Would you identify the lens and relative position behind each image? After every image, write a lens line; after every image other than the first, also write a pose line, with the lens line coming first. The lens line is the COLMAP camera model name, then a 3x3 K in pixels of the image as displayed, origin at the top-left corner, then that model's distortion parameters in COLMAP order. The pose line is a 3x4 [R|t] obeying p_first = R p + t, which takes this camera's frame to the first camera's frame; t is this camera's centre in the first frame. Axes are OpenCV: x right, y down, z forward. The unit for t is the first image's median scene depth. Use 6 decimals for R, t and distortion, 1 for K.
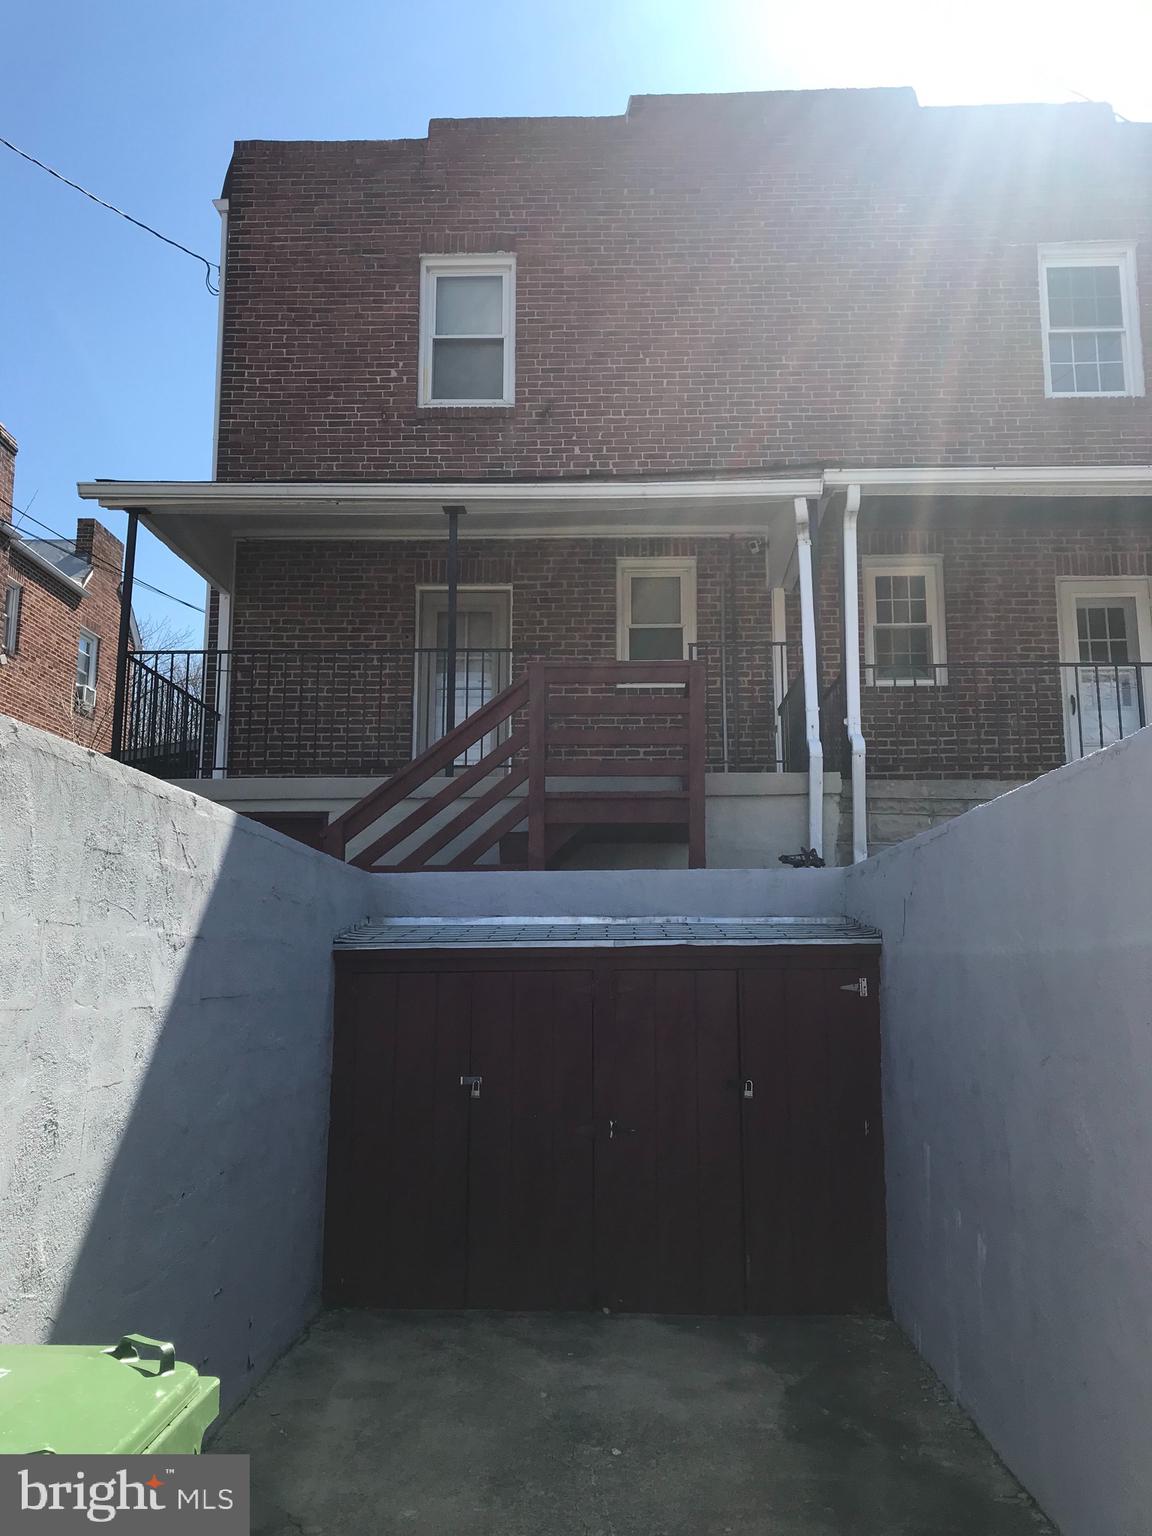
lens RADIAL K [[1259.0, 0, 568.2], [0, 1259.0, 765.5], [0, 0, 1]] dist [0.032223, -0.037987]
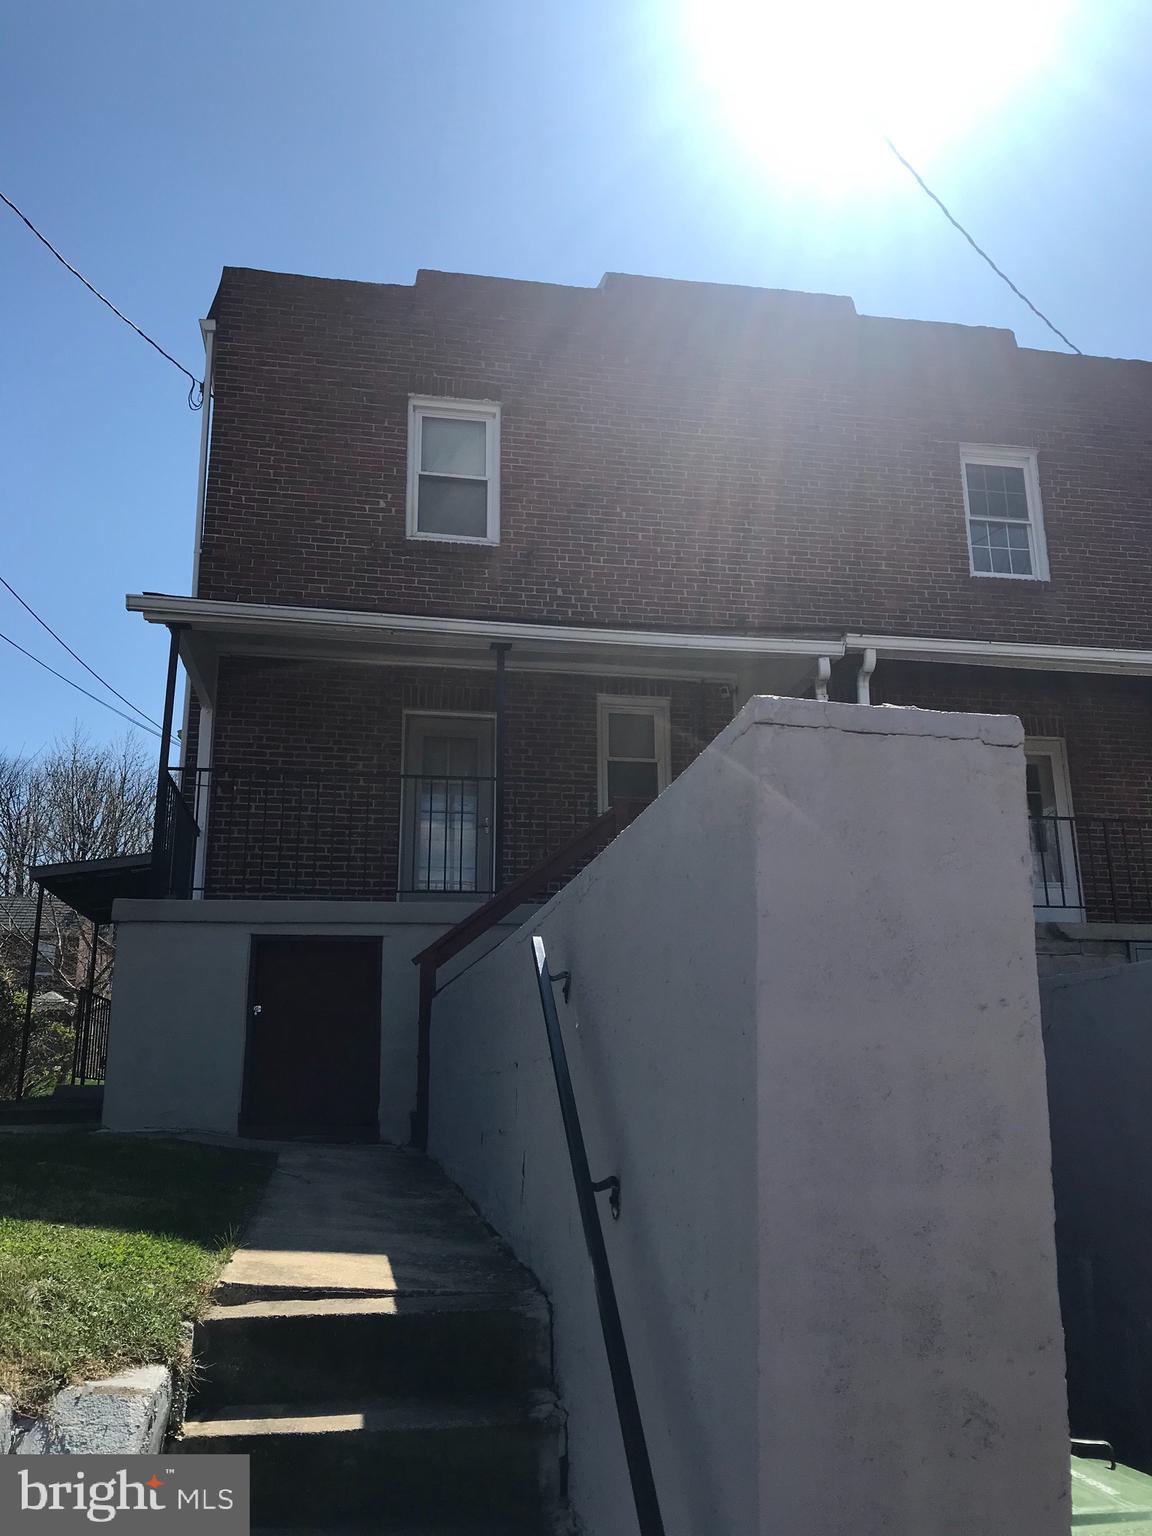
lens RADIAL K [[1259.0, 0, 569.8], [0, 1259.0, 784.1], [0, 0, 1]] dist [0.032223, -0.037987]
pose [[0.977179, 0.041254, 0.208374, -0.198066], [-0.025293, 0.996578, -0.078689, -0.006130], [-0.210907, 0.071623, 0.974879, -0.018398]]
